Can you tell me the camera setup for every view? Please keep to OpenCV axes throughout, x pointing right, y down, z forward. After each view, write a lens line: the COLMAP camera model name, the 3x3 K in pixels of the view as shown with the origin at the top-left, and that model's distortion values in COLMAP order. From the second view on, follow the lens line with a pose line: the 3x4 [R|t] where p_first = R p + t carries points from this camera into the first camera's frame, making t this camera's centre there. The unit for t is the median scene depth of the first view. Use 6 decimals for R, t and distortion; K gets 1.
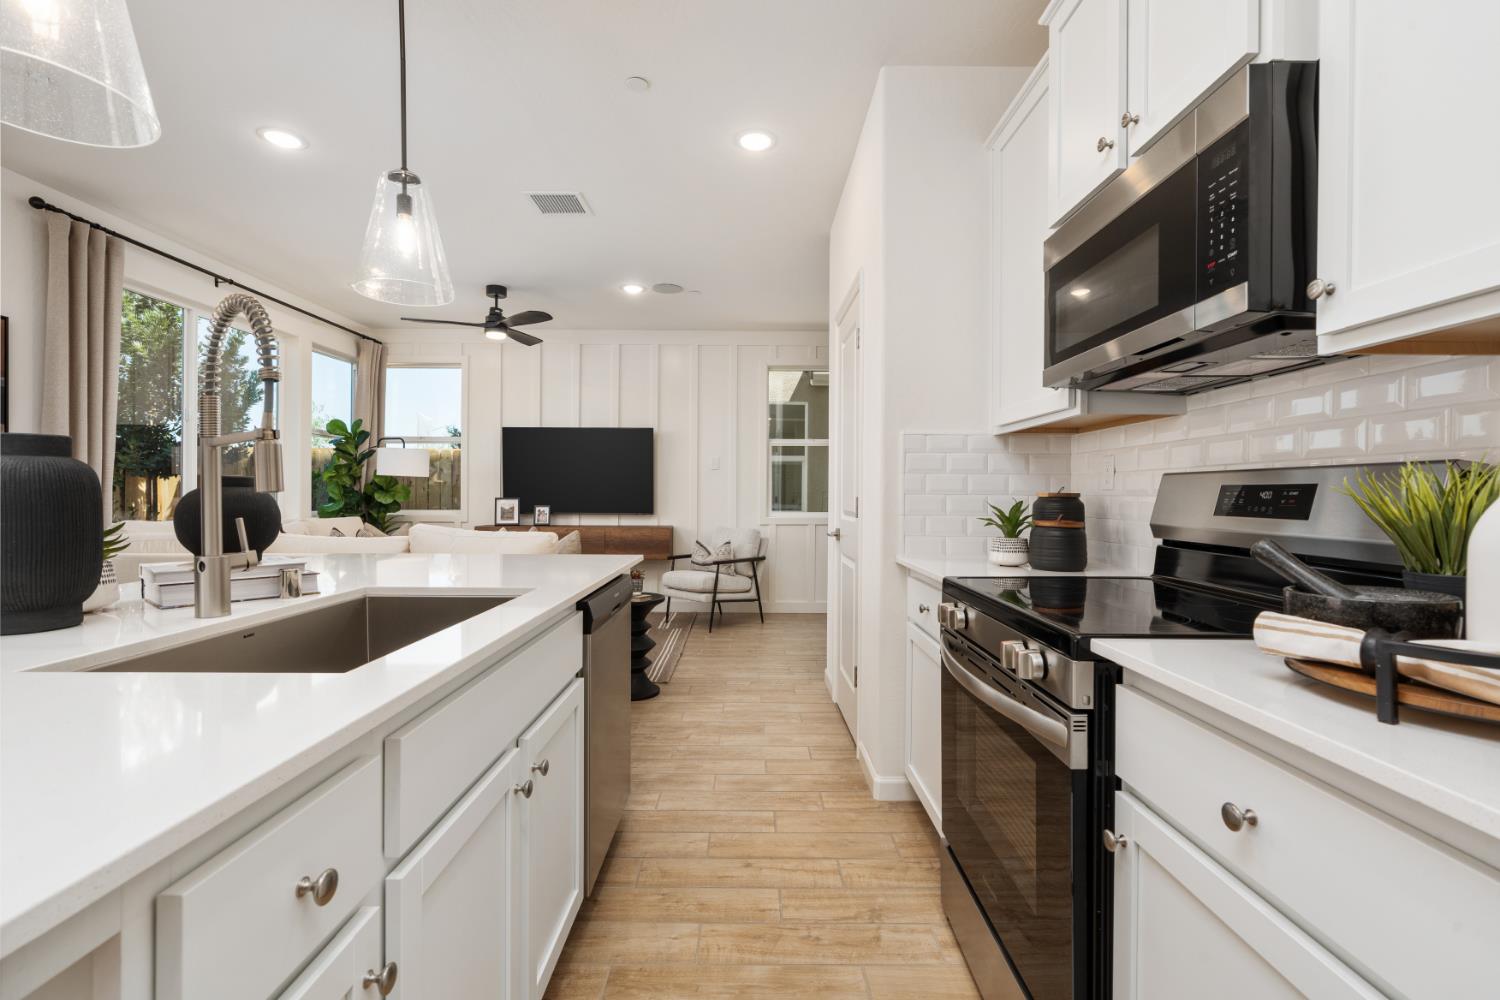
lens RADIAL K [[676.3, 0, 747.8], [0, 676.3, 499.4], [0, 0, 1]] dist [-0.002334, 0.000683]
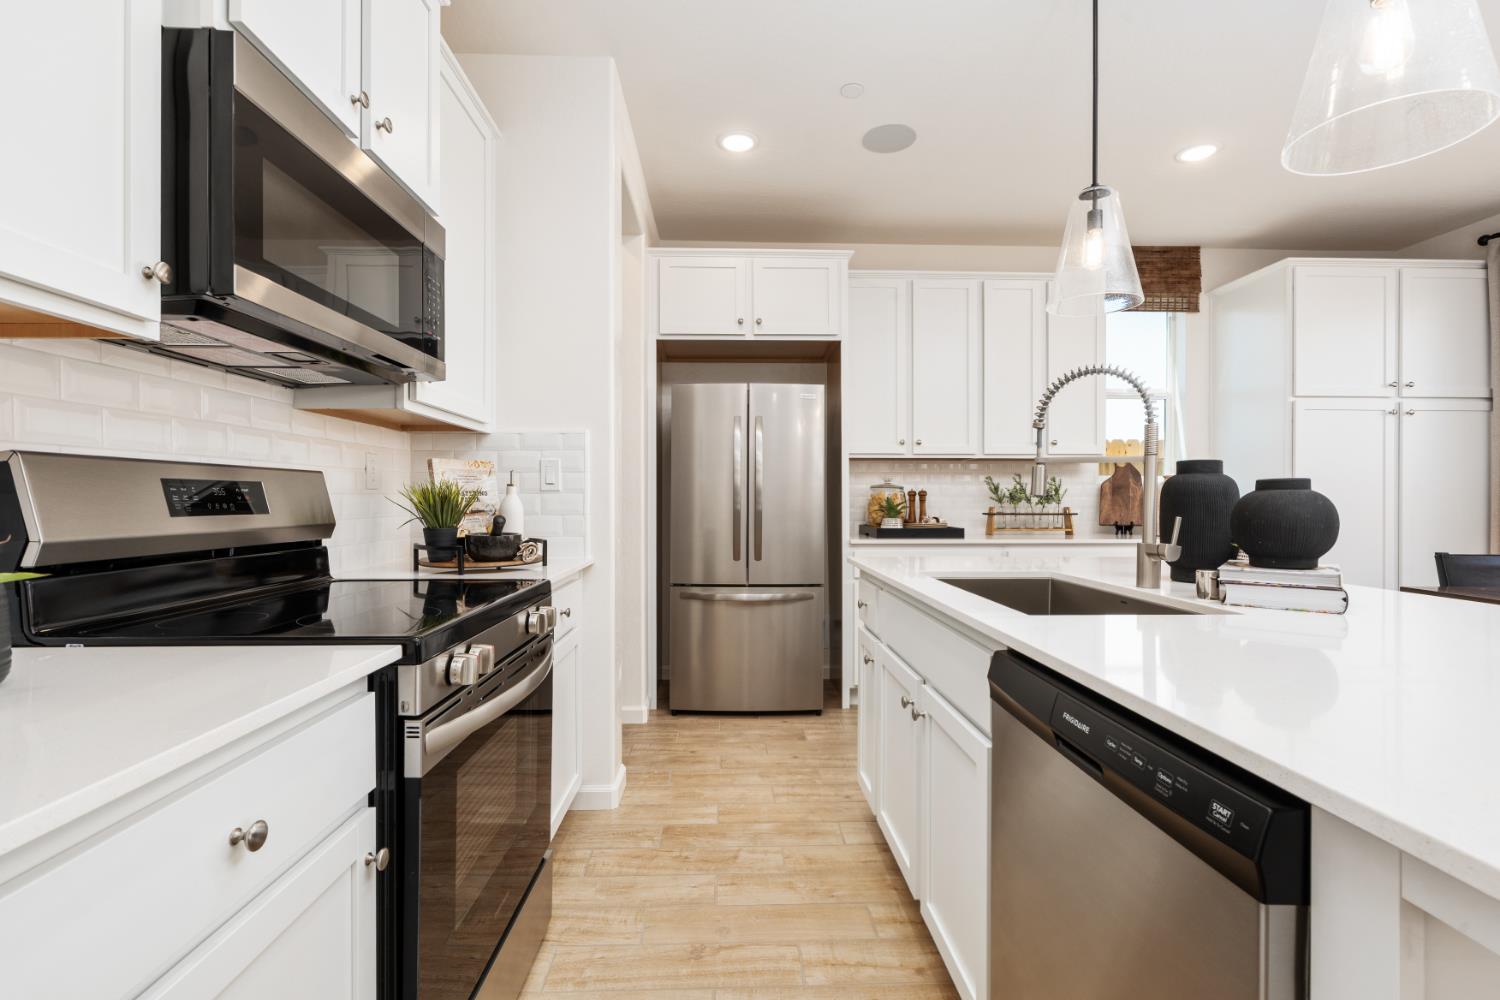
lens RADIAL K [[676.3, 0, 747.8], [0, 676.3, 499.4], [0, 0, 1]] dist [-0.002334, 0.000683]
pose [[-0.999272, -0.005783, -0.037709, 0.021571], [-0.006184, 0.999925, 0.010531, -0.004811], [0.037645, 0.010757, -0.999233, 0.925793]]
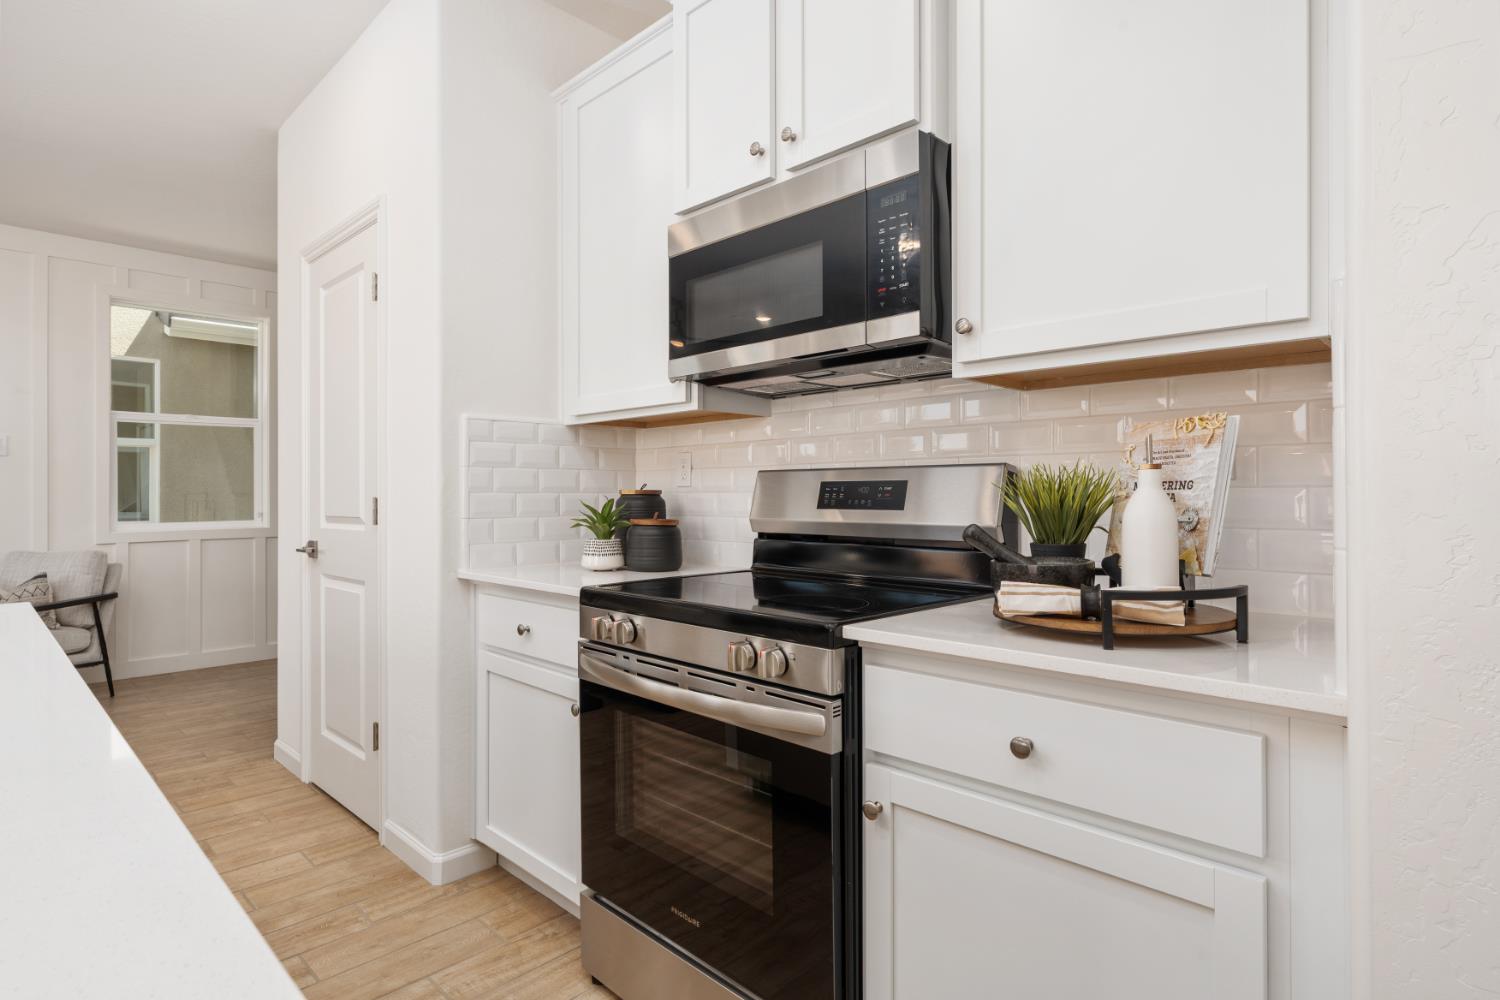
lens RADIAL K [[788.4, 0, 749.8], [0, 788.4, 492.7], [0, 0, 1]] dist [0.000651, 0.000120]
pose [[0.704264, -0.007460, 0.709899, -0.160482], [0.013789, 0.999900, -0.003172, 0.000010], [-0.709805, 0.012022, 0.704296, 0.081049]]
